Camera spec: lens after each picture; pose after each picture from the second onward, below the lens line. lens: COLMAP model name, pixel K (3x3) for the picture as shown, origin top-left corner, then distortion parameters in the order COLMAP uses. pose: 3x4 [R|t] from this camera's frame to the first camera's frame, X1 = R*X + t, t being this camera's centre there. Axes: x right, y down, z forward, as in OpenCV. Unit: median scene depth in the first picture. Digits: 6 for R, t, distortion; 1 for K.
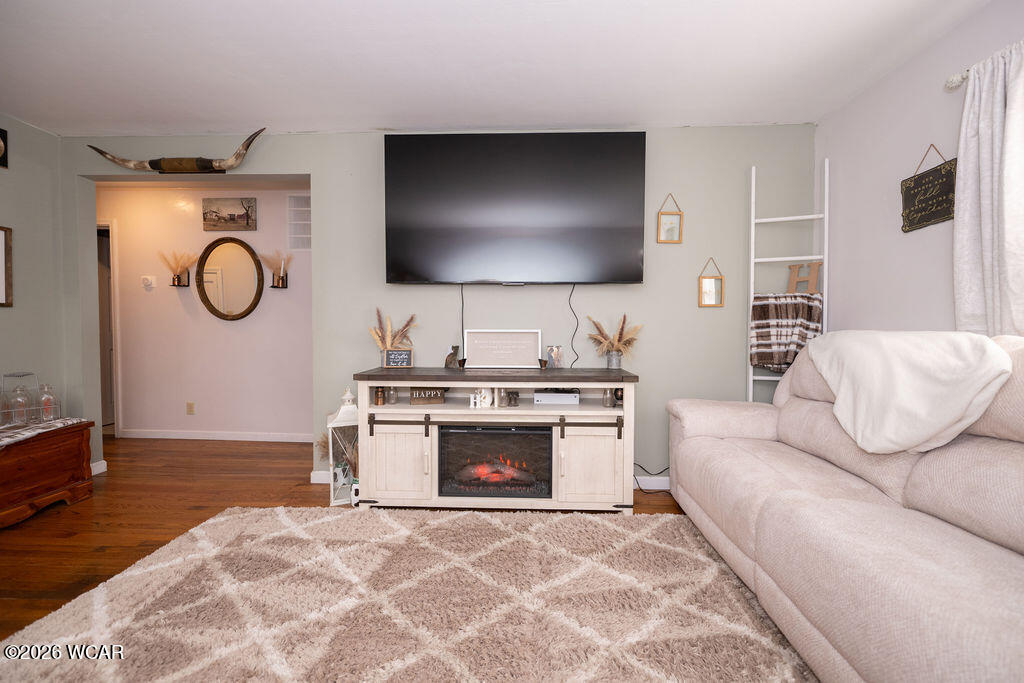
lens RADIAL K [[410.8, 0, 512.1], [0, 410.8, 338.1], [0, 0, 1]] dist [0.000869, 0.000437]
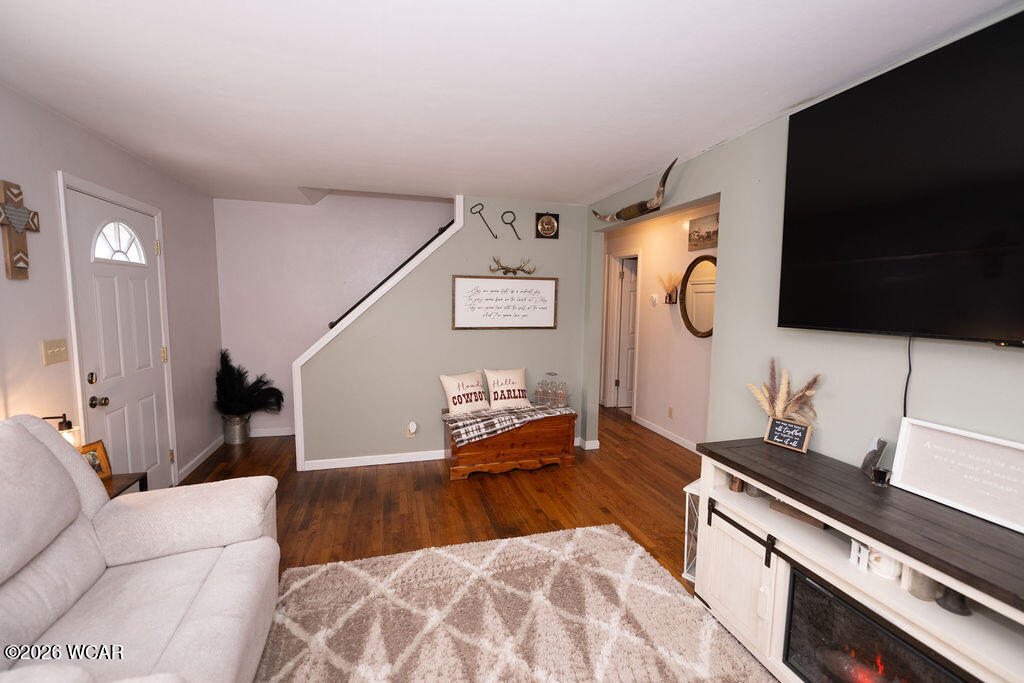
lens RADIAL K [[433.5, 0, 510.9], [0, 433.5, 339.1], [0, 0, 1]] dist [0.003199, 0.000176]
pose [[0.310502, 0.086138, -0.946662, 0.274387], [-0.037289, 0.996223, 0.078417, -0.156225], [0.949841, 0.010951, 0.312542, 0.322301]]
